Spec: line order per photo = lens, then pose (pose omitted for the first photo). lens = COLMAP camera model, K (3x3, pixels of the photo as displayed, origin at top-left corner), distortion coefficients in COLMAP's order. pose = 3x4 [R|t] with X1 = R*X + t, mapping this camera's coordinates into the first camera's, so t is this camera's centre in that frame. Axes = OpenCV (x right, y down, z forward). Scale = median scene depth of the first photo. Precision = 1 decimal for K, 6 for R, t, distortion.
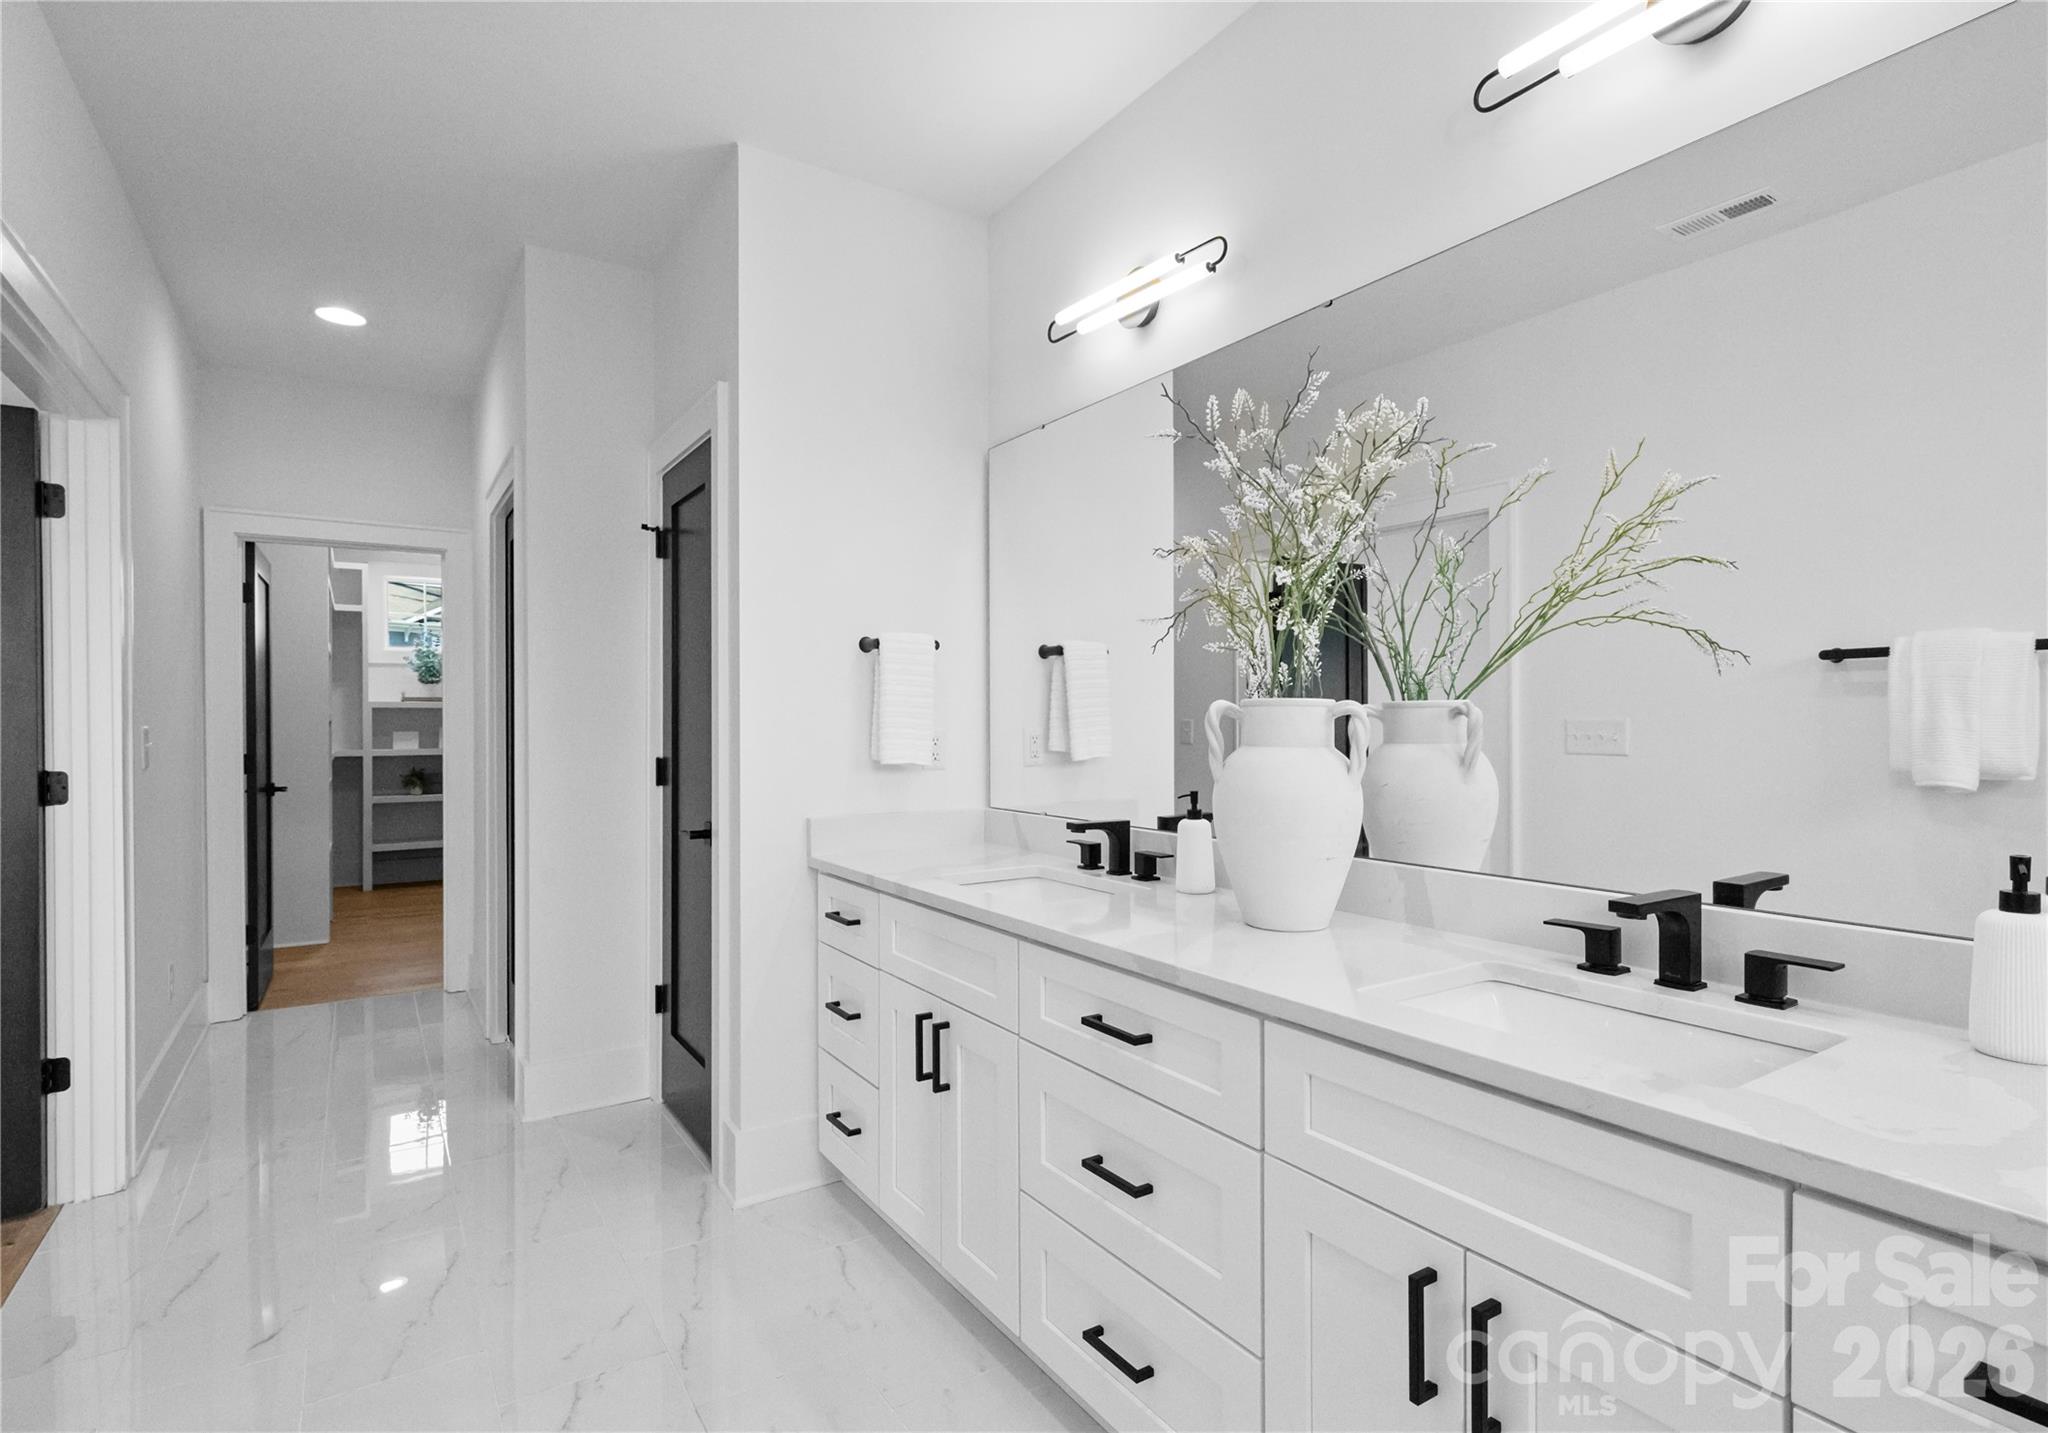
lens RADIAL K [[1020.0, 0, 1018.6], [0, 1020.0, 717.4], [0, 0, 1]] dist [-0.000862, 0.000181]
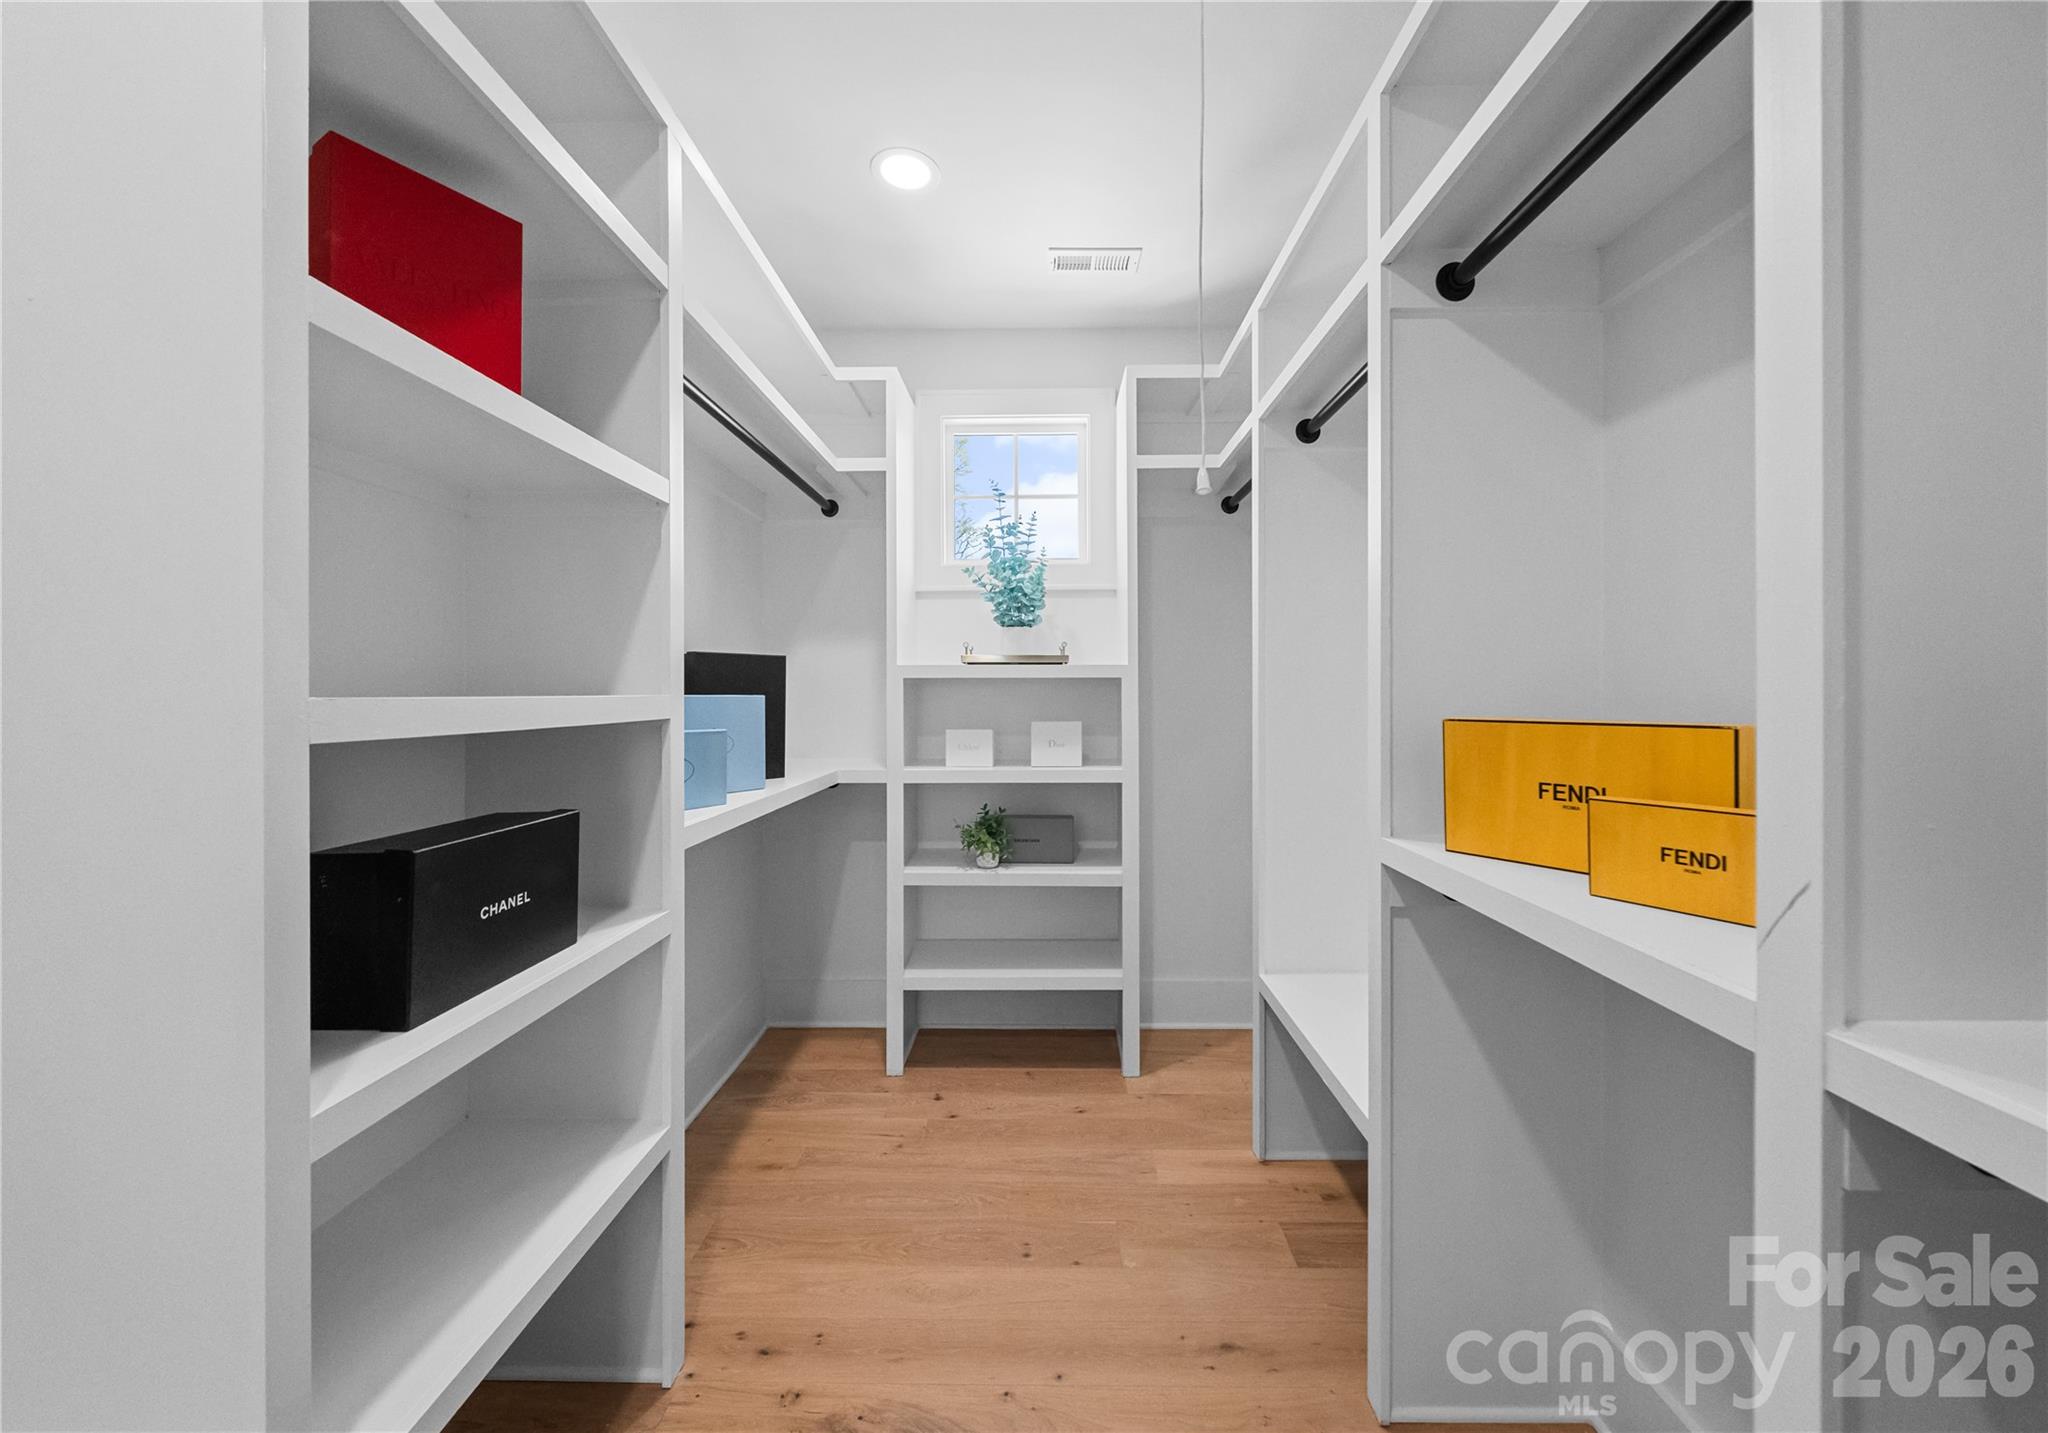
lens RADIAL K [[751.2, 0, 1027.7], [0, 751.2, 713.3], [0, 0, 1]] dist [-0.003420, 0.000373]
pose [[0.820847, 0.006180, -0.571115, -0.393805], [-0.007851, 0.999969, -0.000464, 0.006318], [0.571094, 0.004865, 0.820870, 0.753597]]
